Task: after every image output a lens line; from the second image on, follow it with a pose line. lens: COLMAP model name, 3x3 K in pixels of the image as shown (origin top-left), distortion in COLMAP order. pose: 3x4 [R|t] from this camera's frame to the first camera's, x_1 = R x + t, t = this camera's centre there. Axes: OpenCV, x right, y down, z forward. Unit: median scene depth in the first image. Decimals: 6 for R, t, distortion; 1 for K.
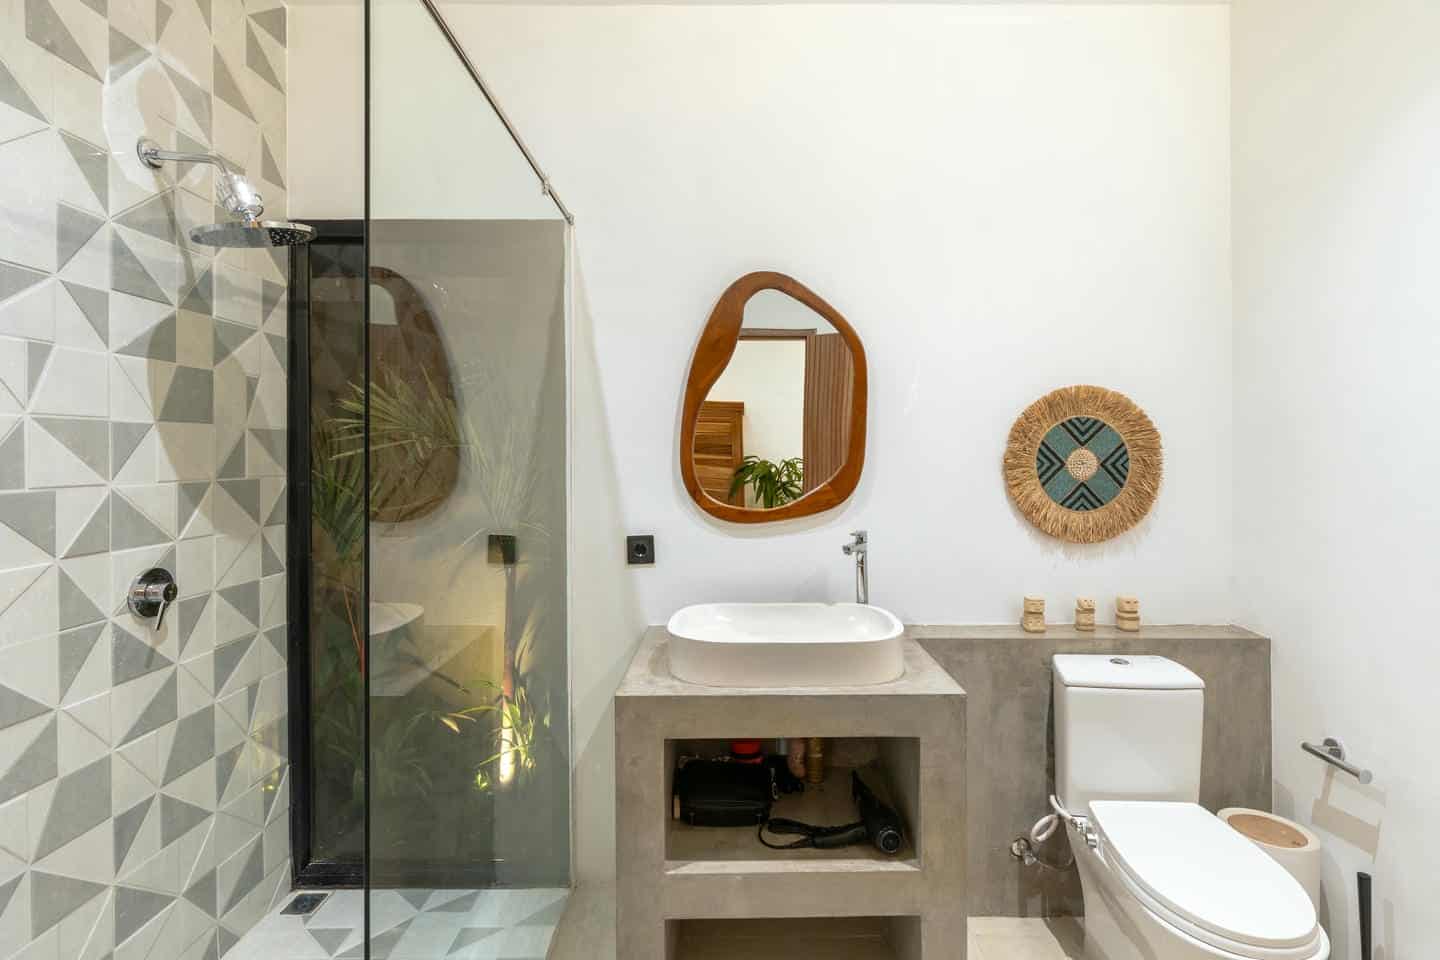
lens RADIAL K [[661.8, 0, 741.8], [0, 661.8, 460.0], [0, 0, 1]] dist [-0.001192, 0.000349]
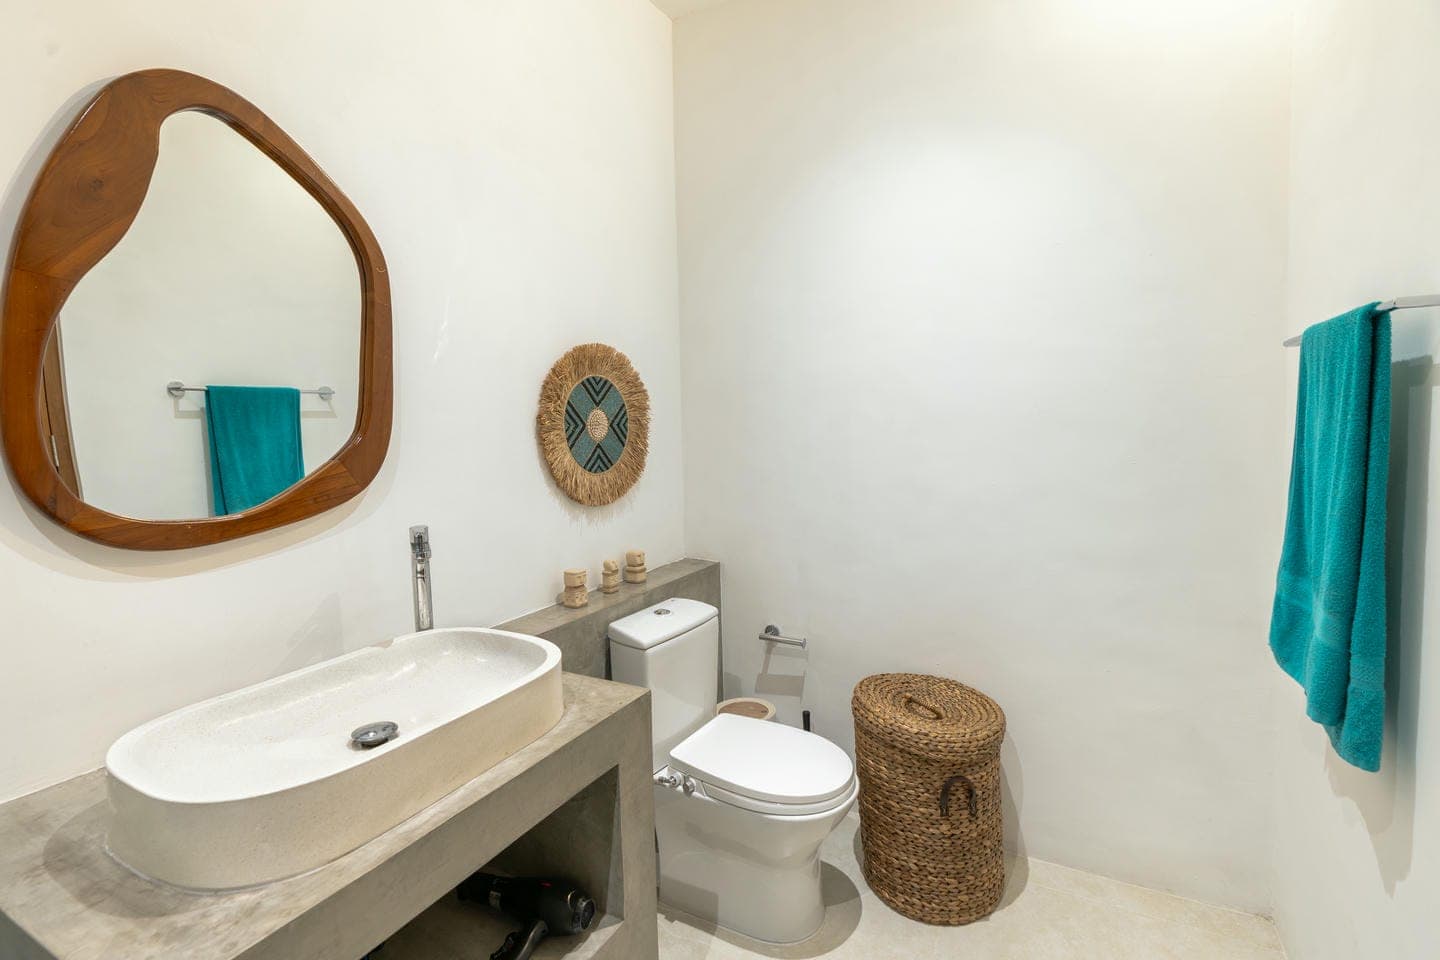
lens RADIAL K [[661.8, 0, 741.8], [0, 661.8, 460.0], [0, 0, 1]] dist [-0.001192, 0.000349]
pose [[0.472088, -0.065605, 0.879107, -0.245806], [0.029298, 0.997844, 0.058733, 0.006644], [-0.881064, -0.001971, 0.472992, 0.352808]]
